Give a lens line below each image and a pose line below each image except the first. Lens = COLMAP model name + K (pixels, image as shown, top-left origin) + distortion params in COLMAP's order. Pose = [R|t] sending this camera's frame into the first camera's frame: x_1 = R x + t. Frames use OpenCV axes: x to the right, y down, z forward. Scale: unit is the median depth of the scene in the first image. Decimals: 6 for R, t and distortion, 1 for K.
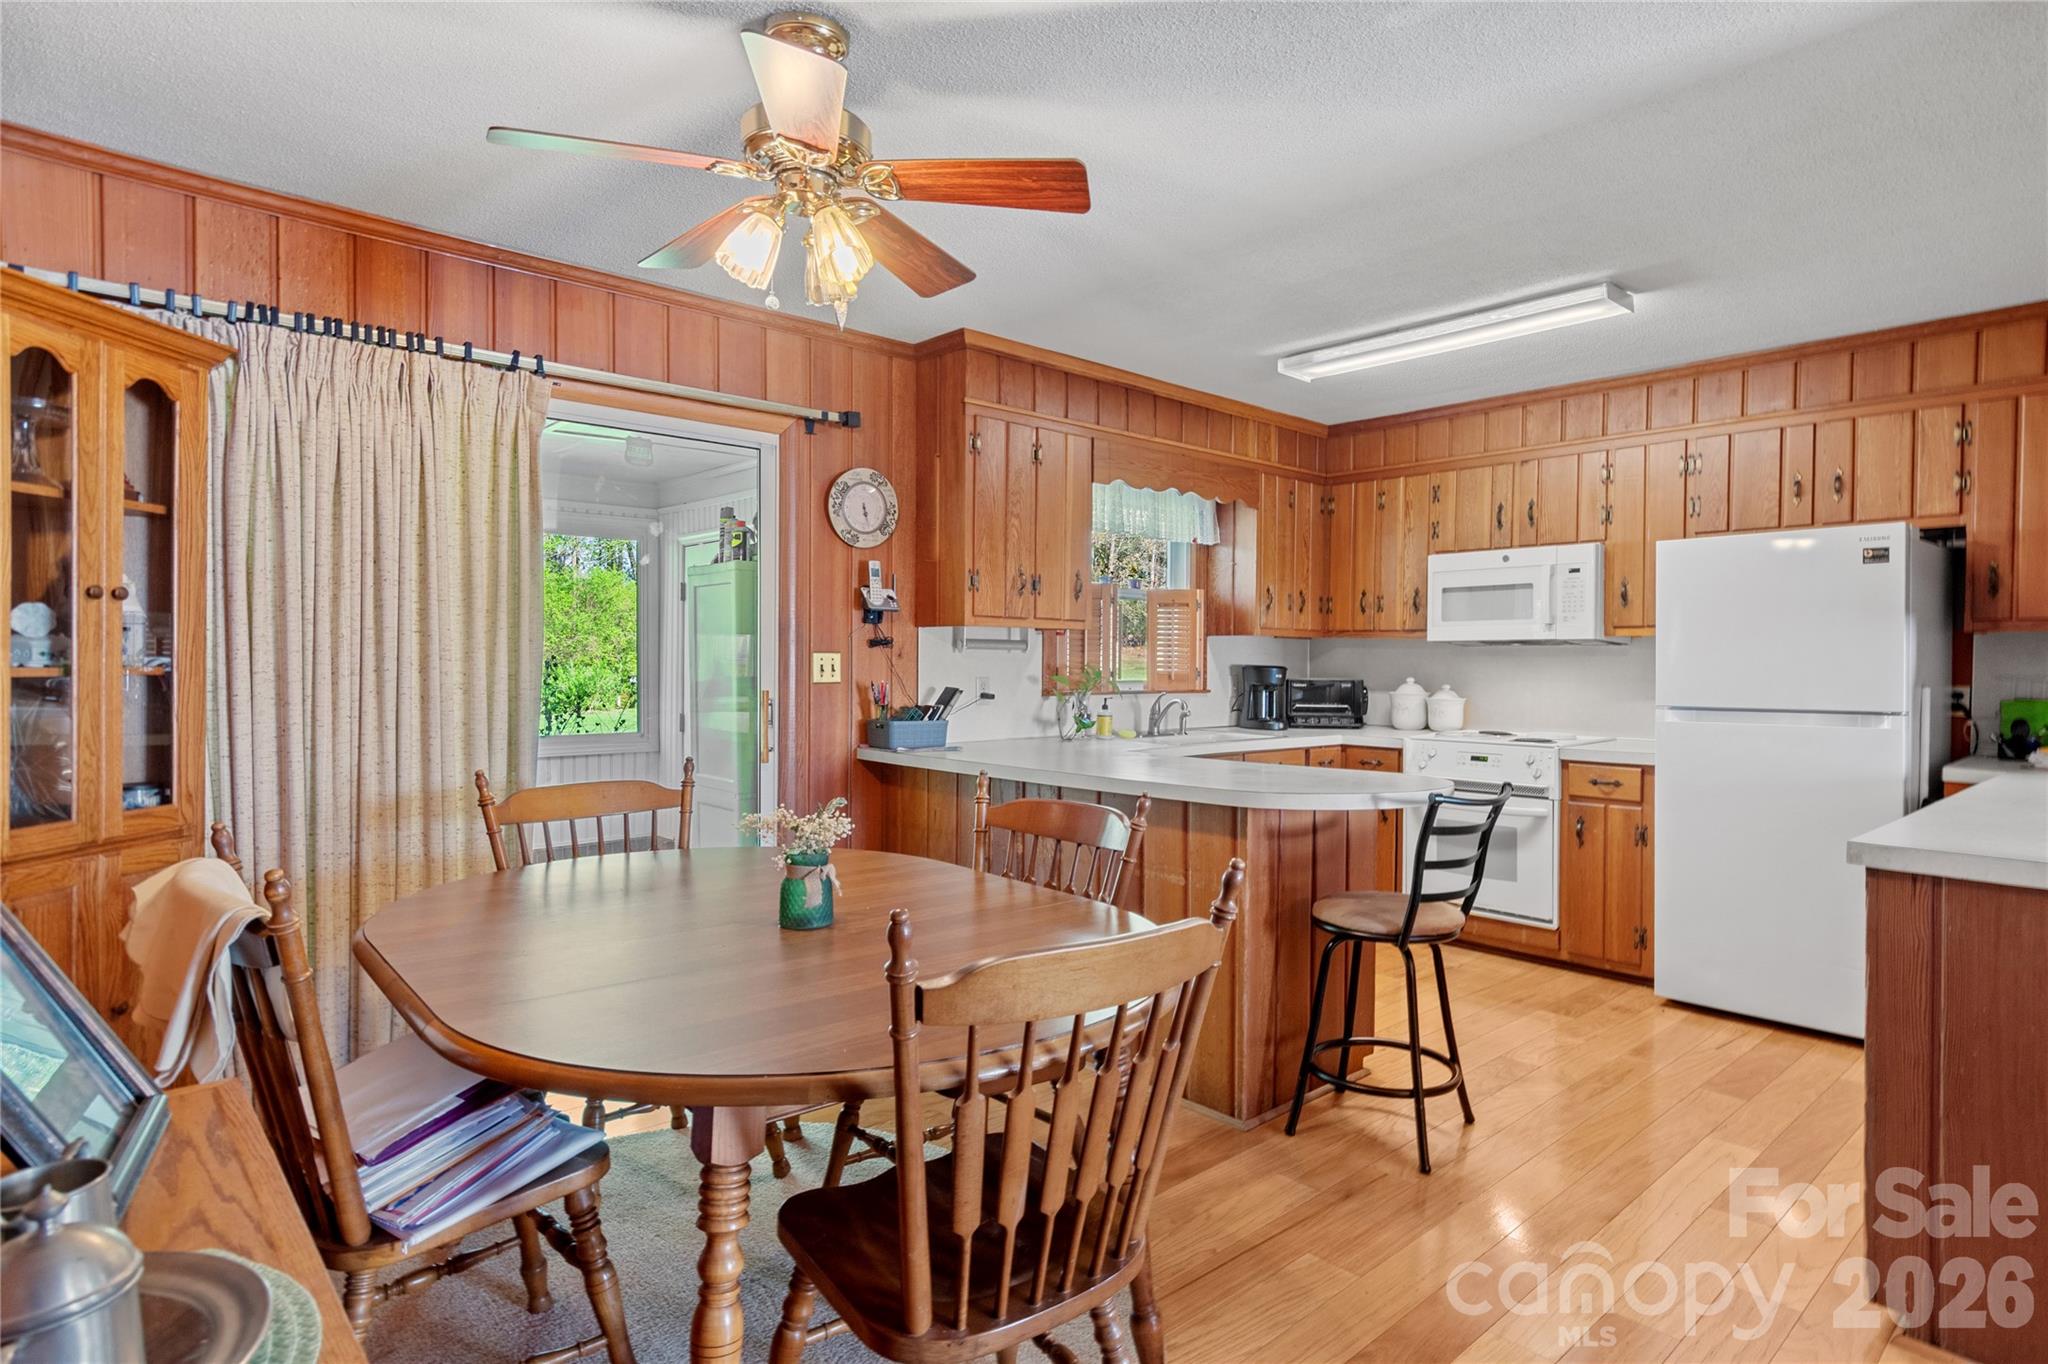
lens RADIAL K [[1108.3, 0, 1067.7], [0, 1108.3, 679.9], [0, 0, 1]] dist [0.007891, -0.004126]
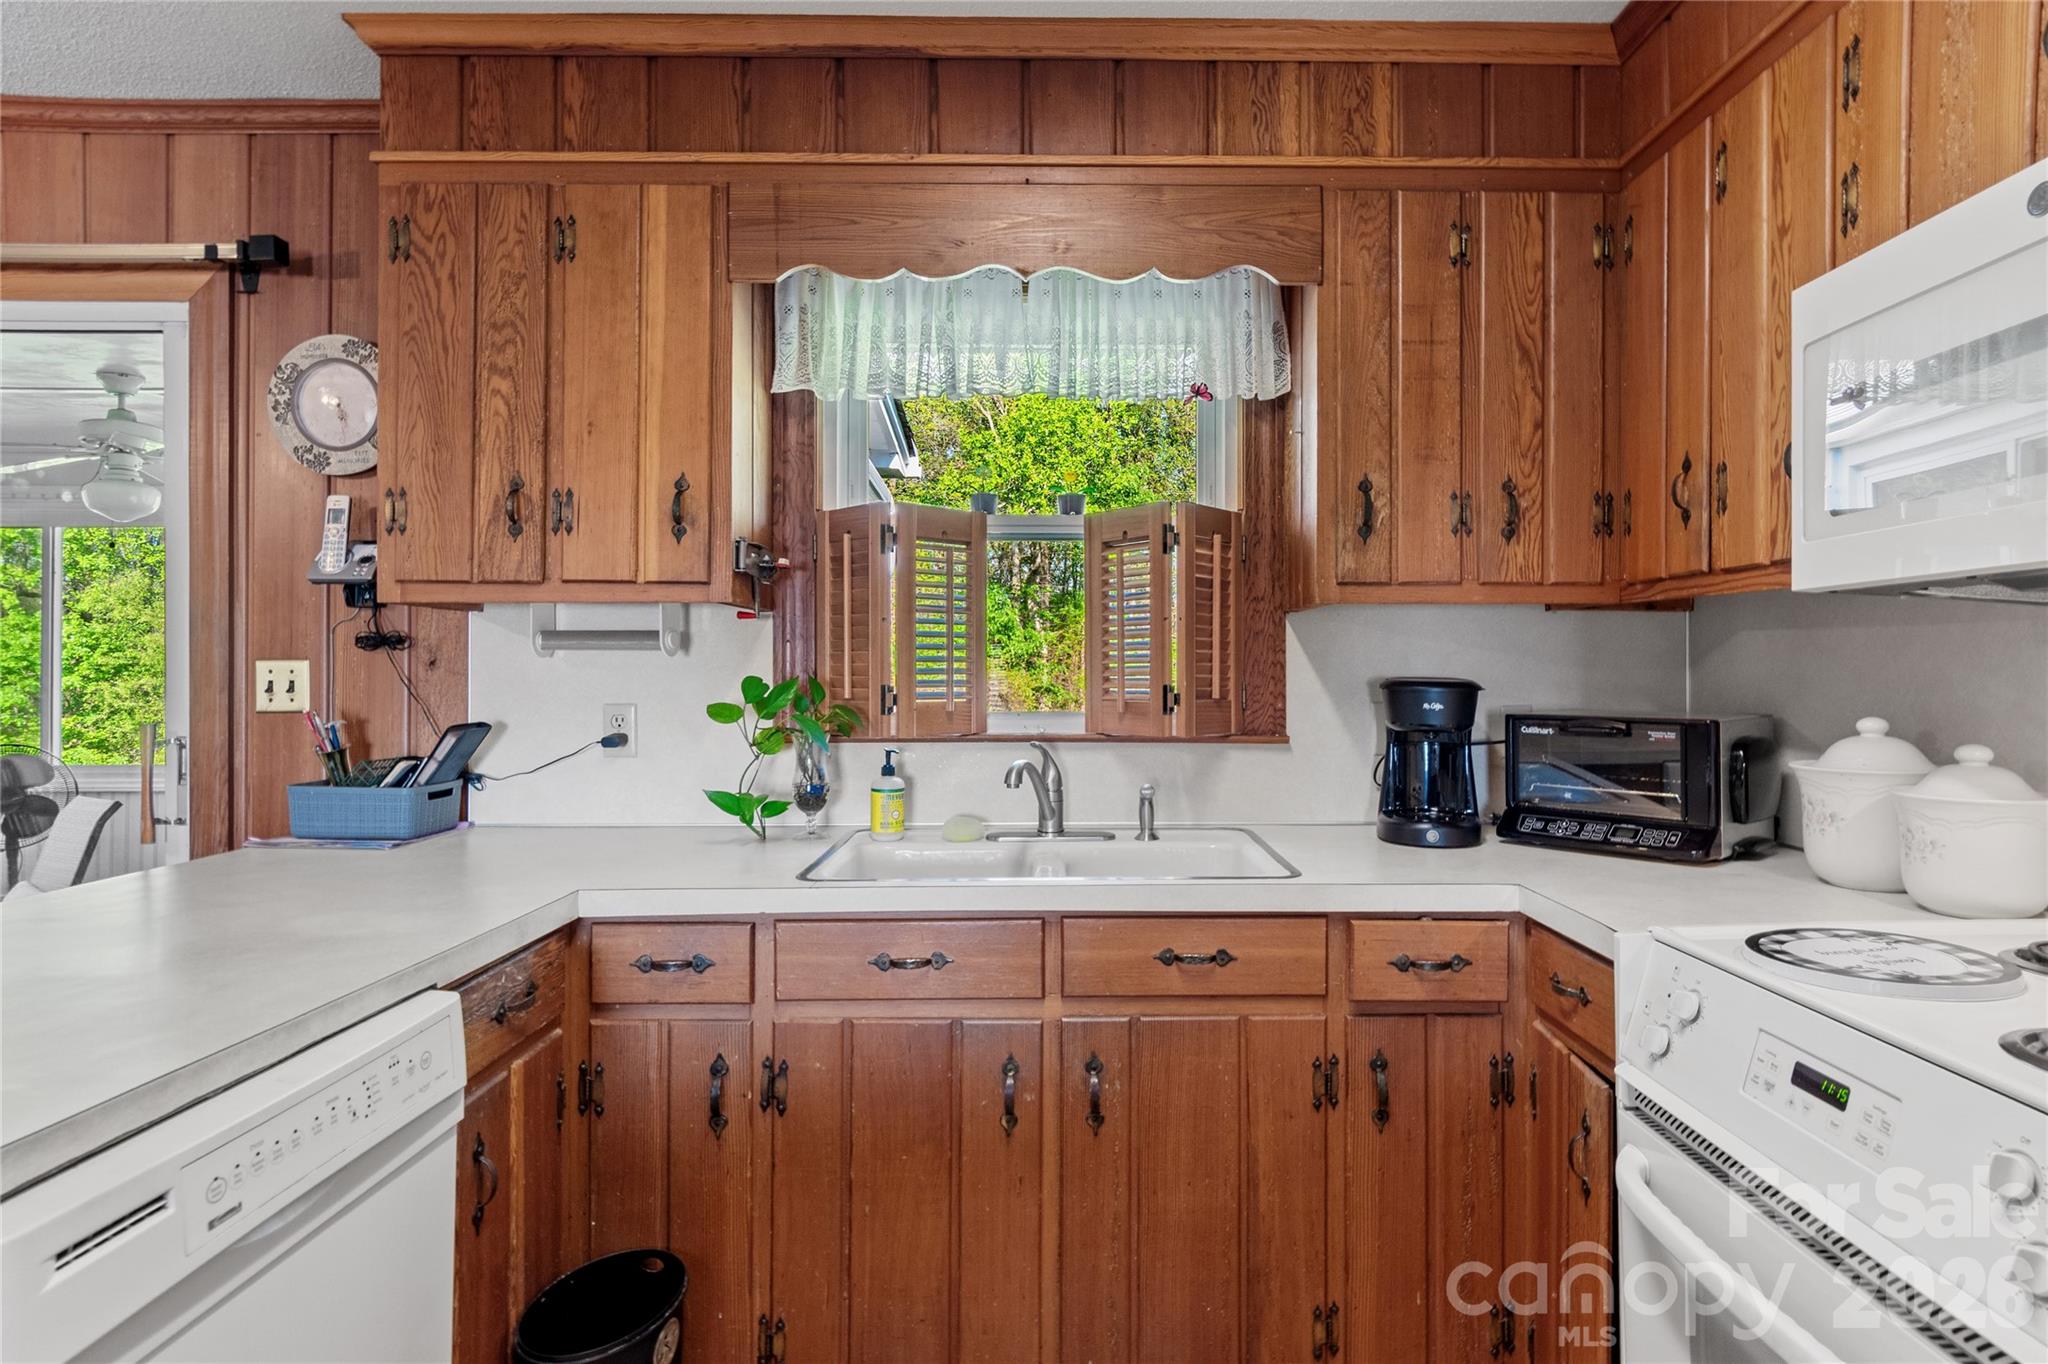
lens RADIAL K [[1108.3, 0, 1036.0], [0, 1108.3, 665.7], [0, 0, 1]] dist [0.007891, -0.004126]
pose [[0.738878, -0.011544, -0.673740, 0.459389], [-0.005884, 0.999705, -0.023581, -0.009943], [0.673814, 0.021388, 0.738592, 0.816355]]
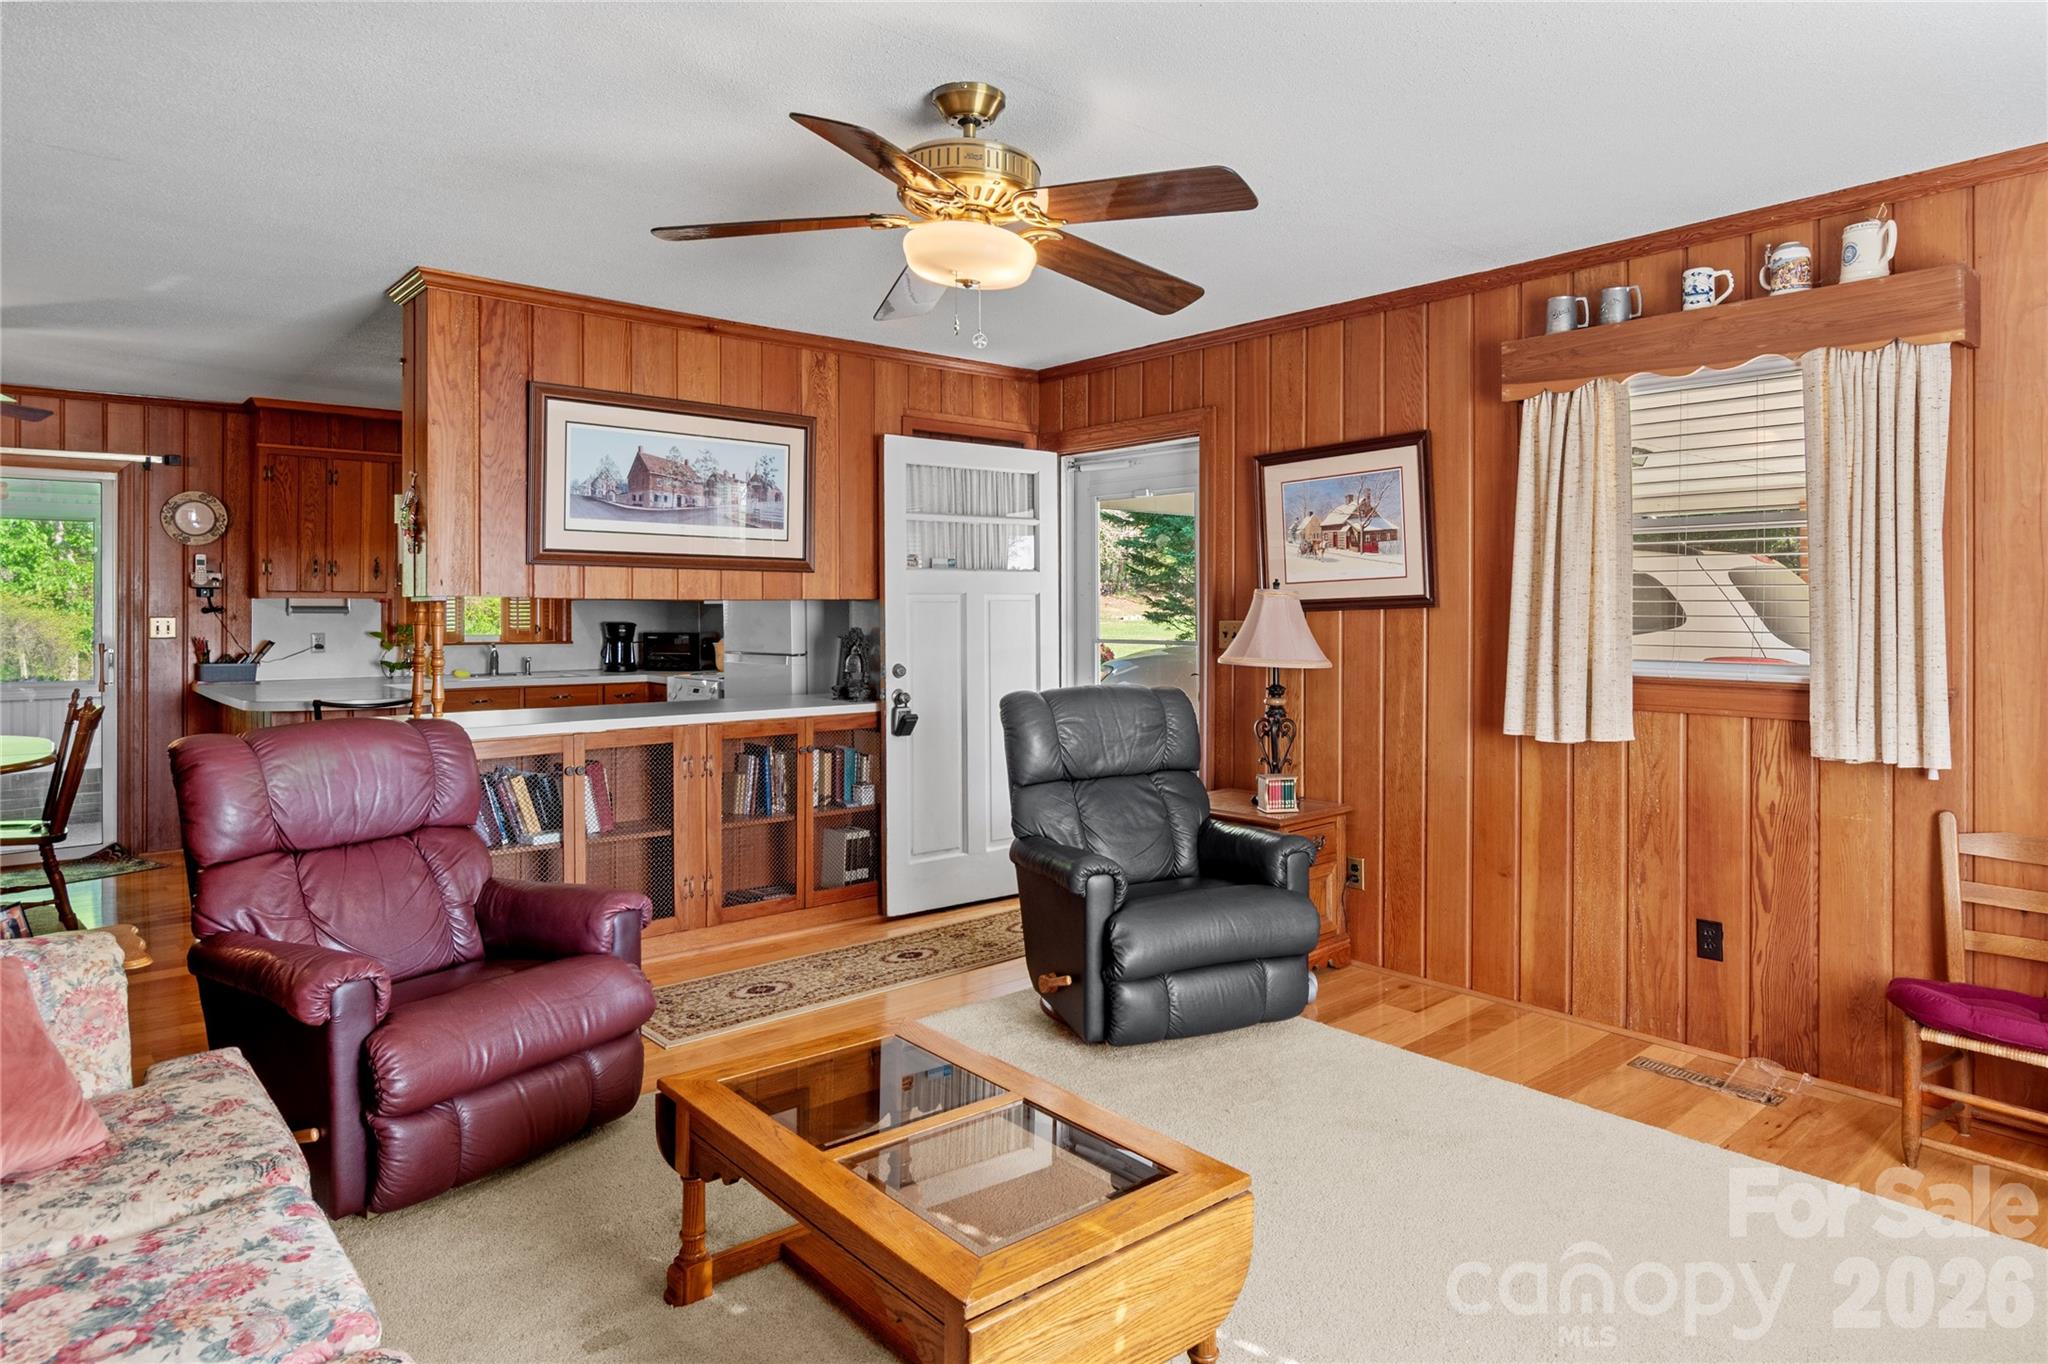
lens RADIAL K [[1226.2, 0, 1091.7], [0, 1226.2, 606.2], [0, 0, 1]] dist [-0.005290, 0.000966]
pose [[0.999906, -0.009737, -0.009680, 1.003543], [0.009515, 0.999698, -0.022675, 0.008589], [0.009898, 0.022581, 0.999696, -0.590792]]
